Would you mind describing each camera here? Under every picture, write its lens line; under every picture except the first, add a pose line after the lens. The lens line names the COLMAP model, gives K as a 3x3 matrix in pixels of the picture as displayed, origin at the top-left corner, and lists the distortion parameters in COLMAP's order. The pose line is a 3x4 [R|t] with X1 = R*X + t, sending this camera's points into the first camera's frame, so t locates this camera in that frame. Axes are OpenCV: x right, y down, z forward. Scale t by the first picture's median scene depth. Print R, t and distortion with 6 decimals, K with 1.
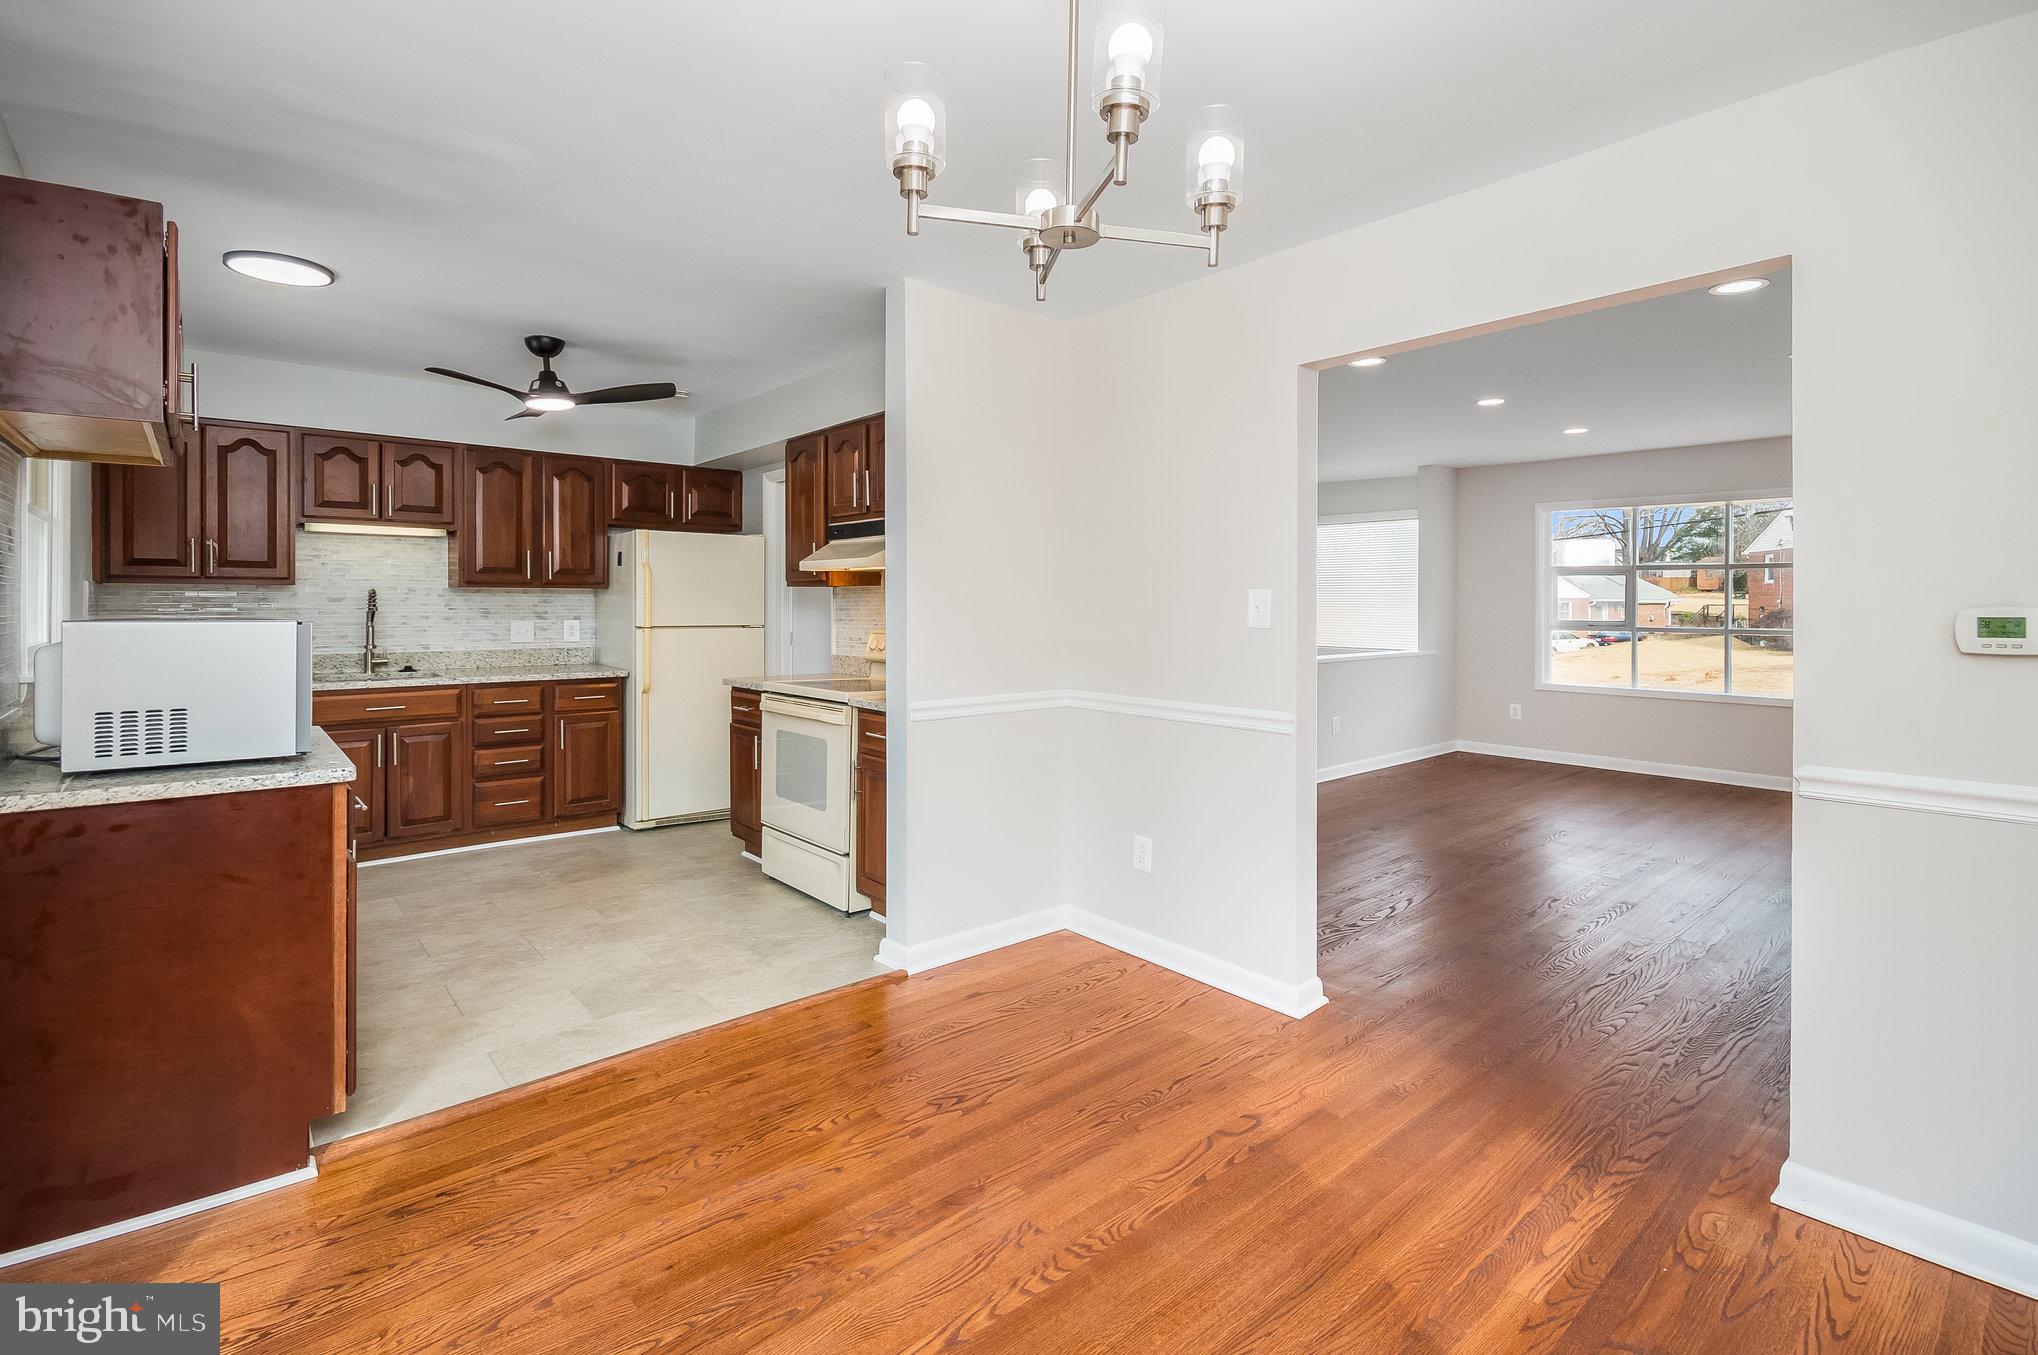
lens RADIAL K [[943.4, 0, 1025.6], [0, 943.4, 611.3], [0, 0, 1]] dist [0.000161, -0.000106]
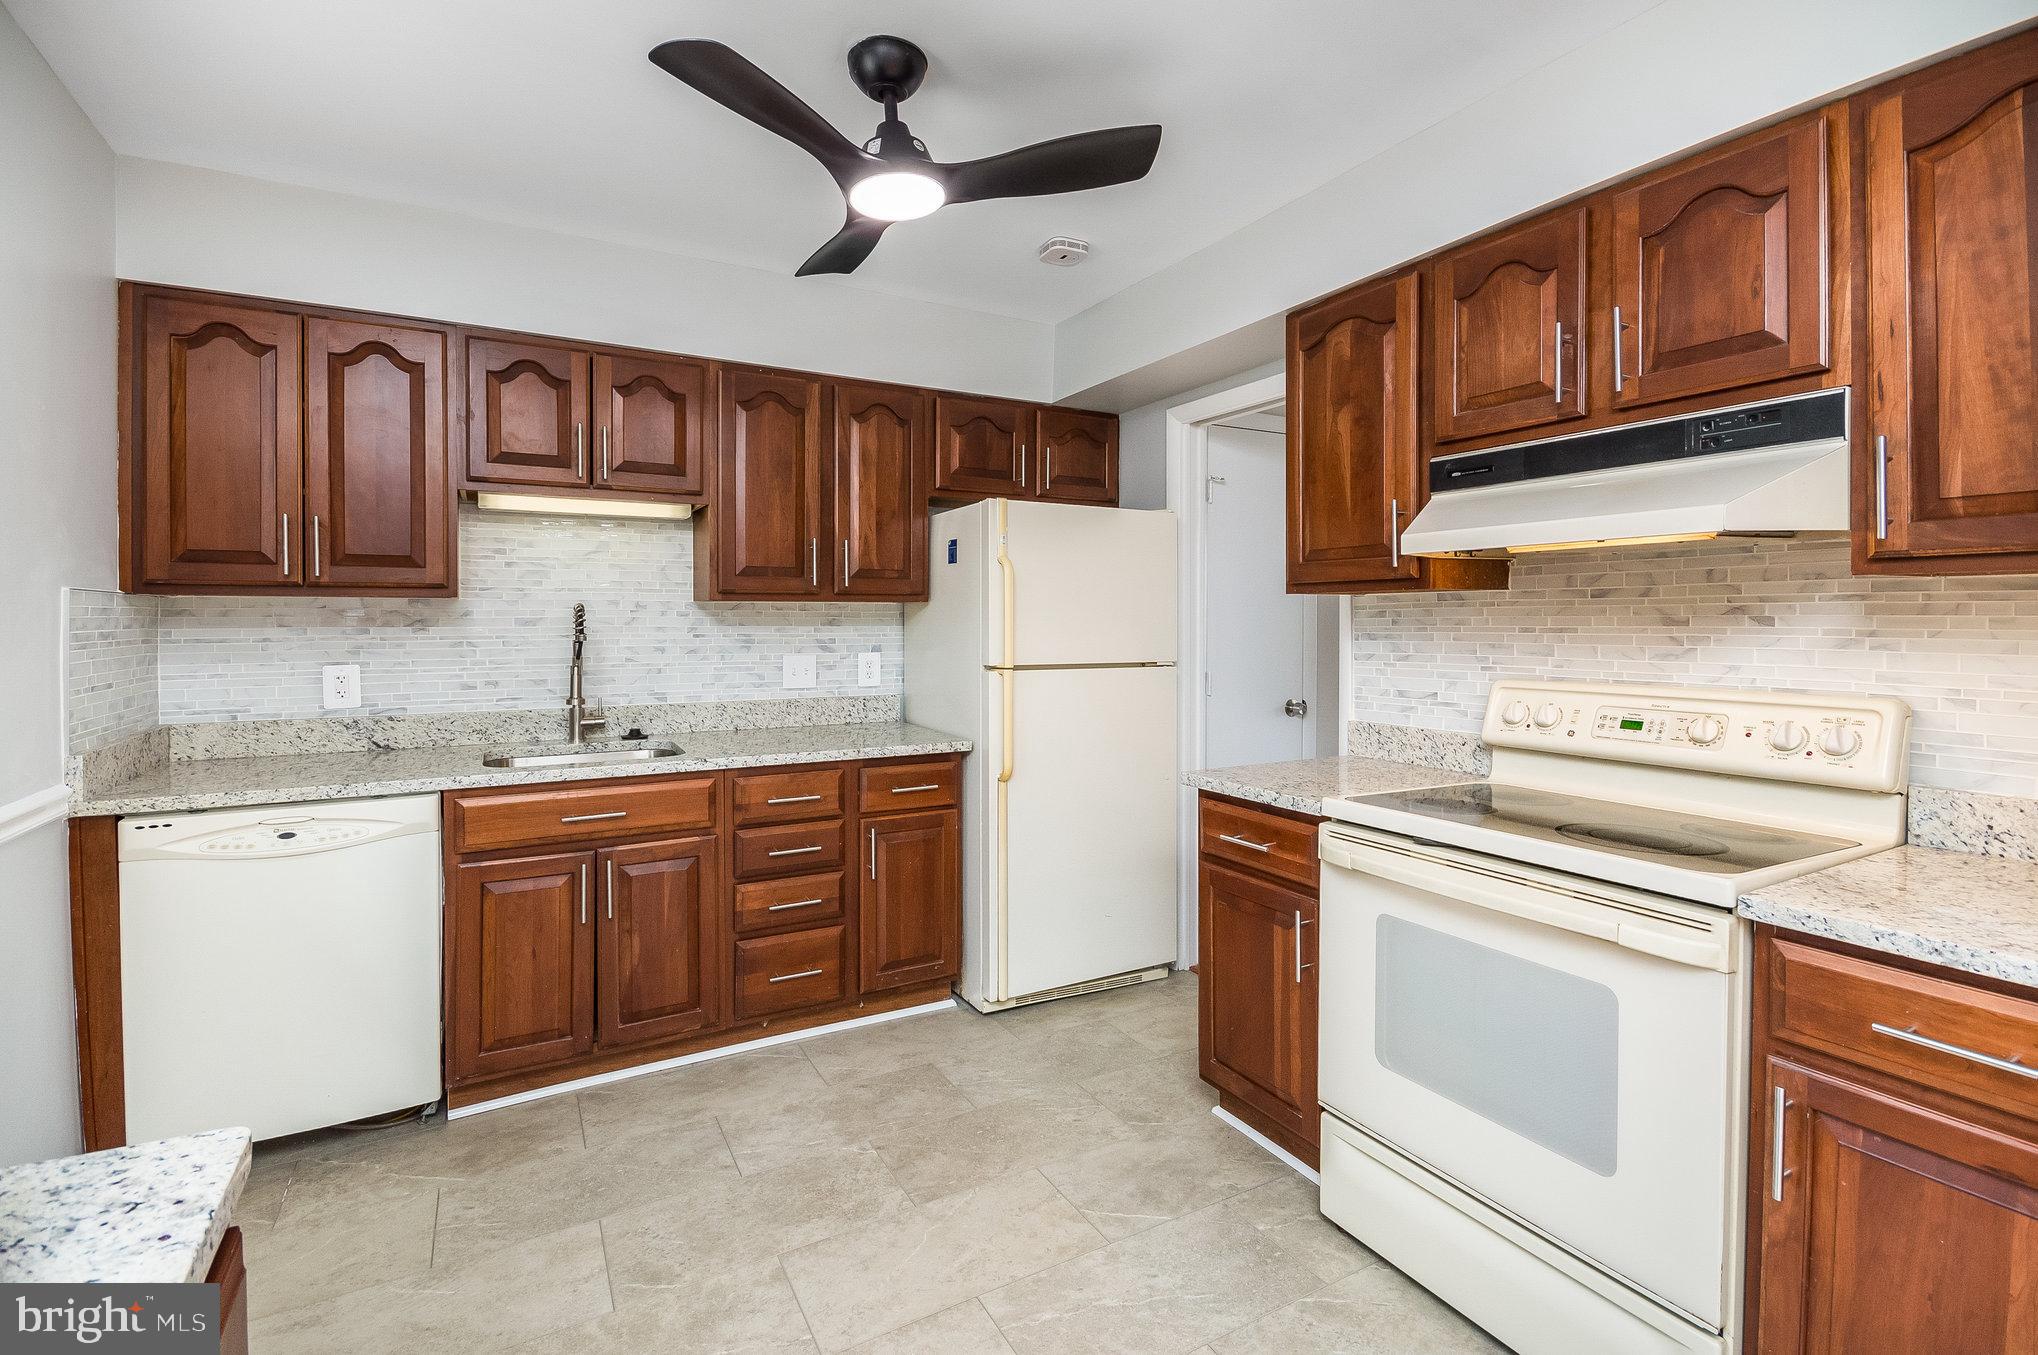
lens RADIAL K [[924.2, 0, 1021.3], [0, 924.2, 627.4], [0, 0, 1]] dist [-0.001715, 0.000108]
pose [[0.979701, -0.002817, -0.200442, -0.302779], [0.002210, 0.999992, -0.003253, -0.006088], [0.200450, 0.002744, 0.979700, 0.485856]]
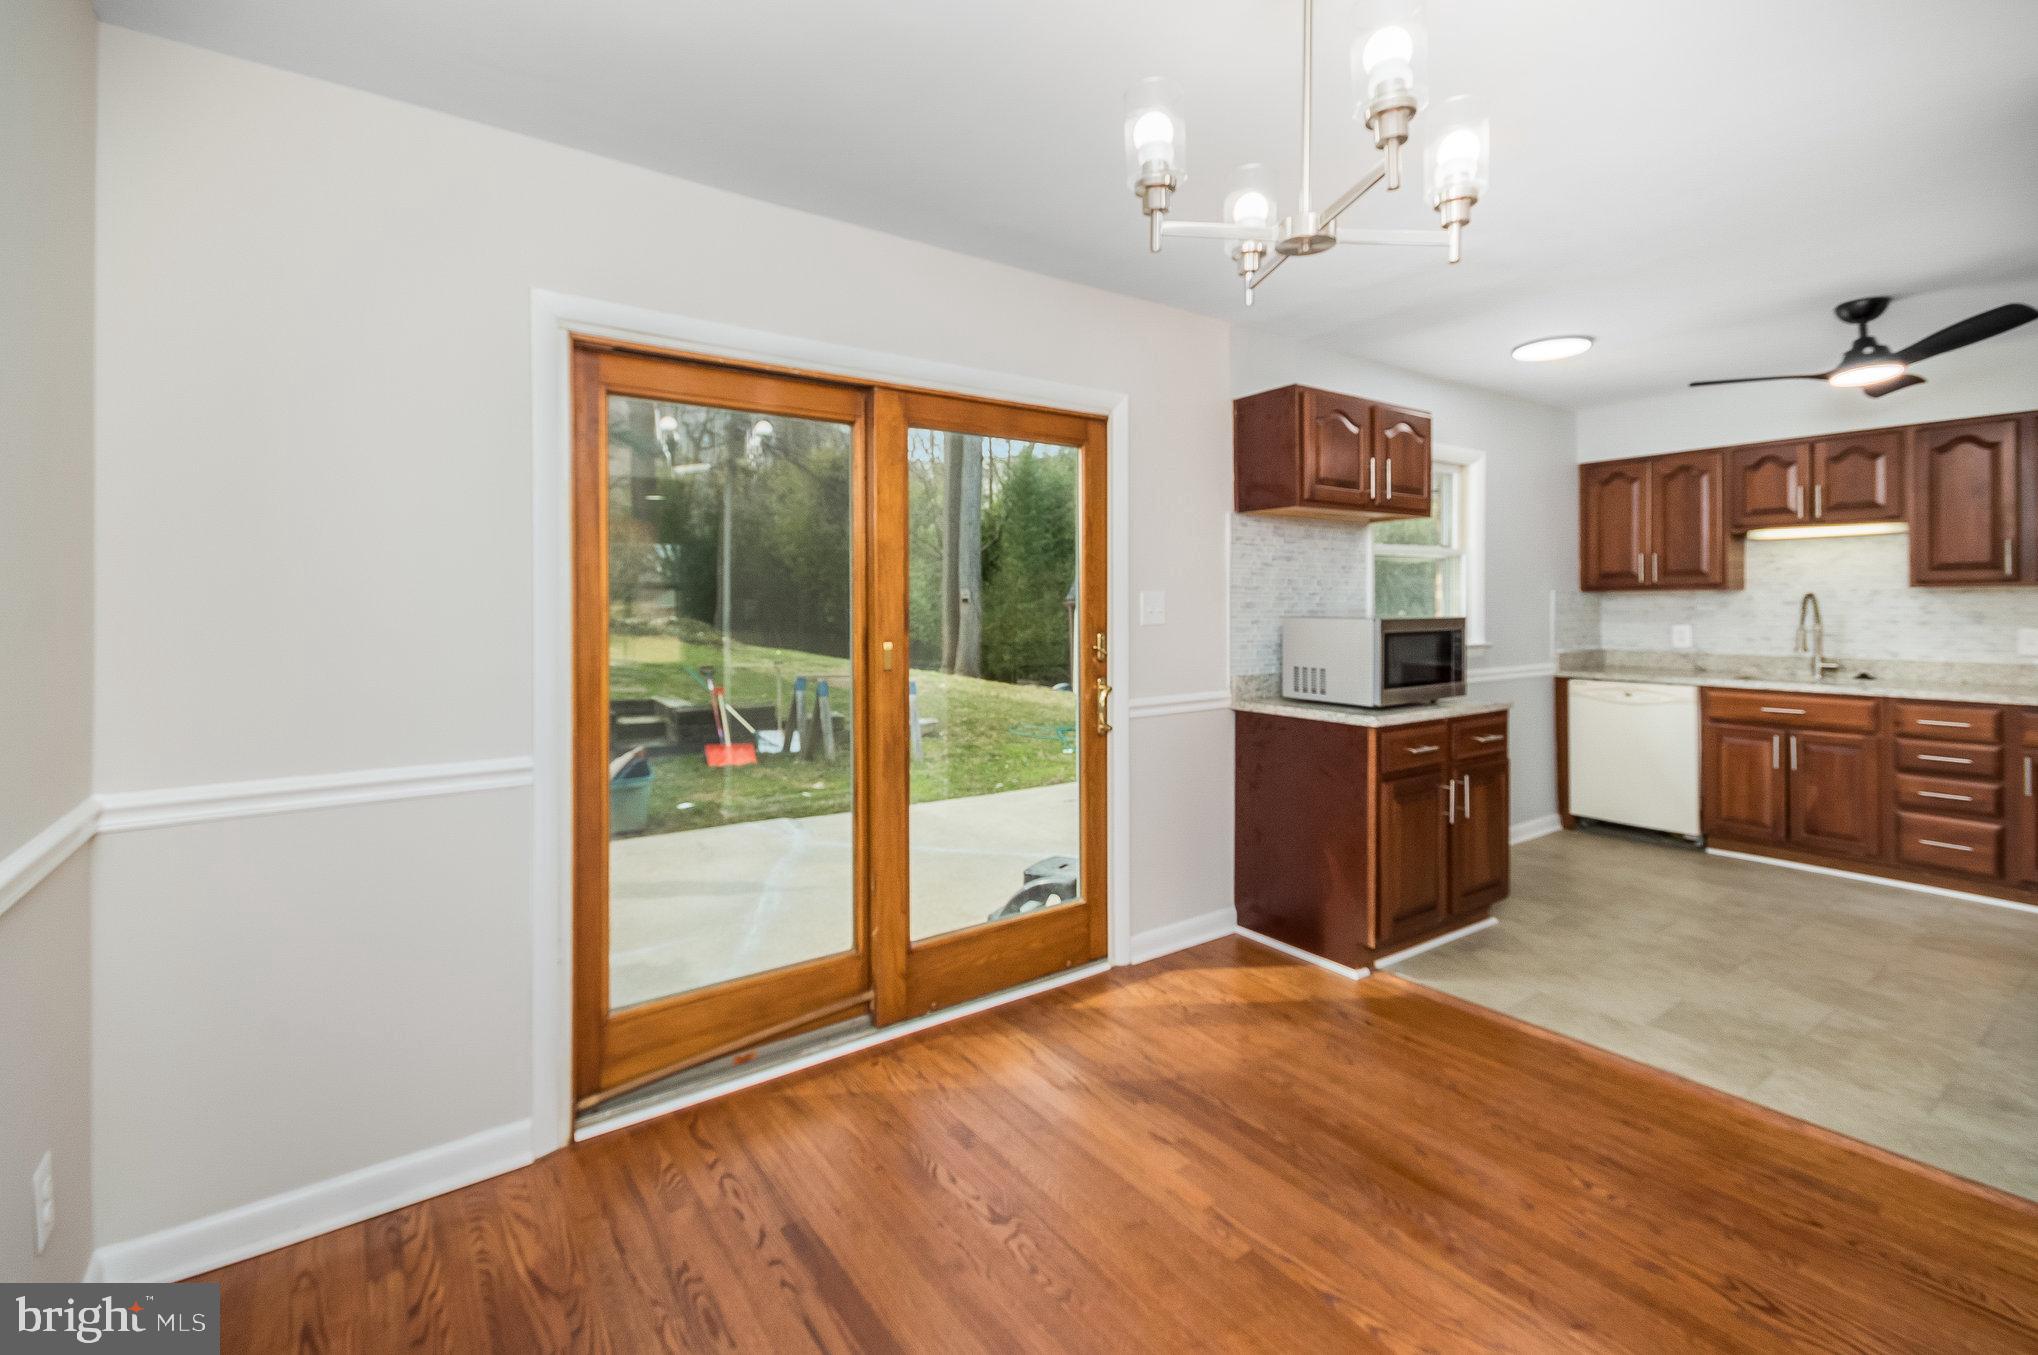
lens RADIAL K [[878.9, 0, 978.8], [0, 878.9, 606.2], [0, 0, 1]] dist [0.001320, -0.008115]
pose [[-0.133259, -0.002676, -0.991078, 0.336979], [-0.005661, 0.999982, -0.001939, -0.001827], [0.991065, 0.005352, -0.133272, 0.257477]]
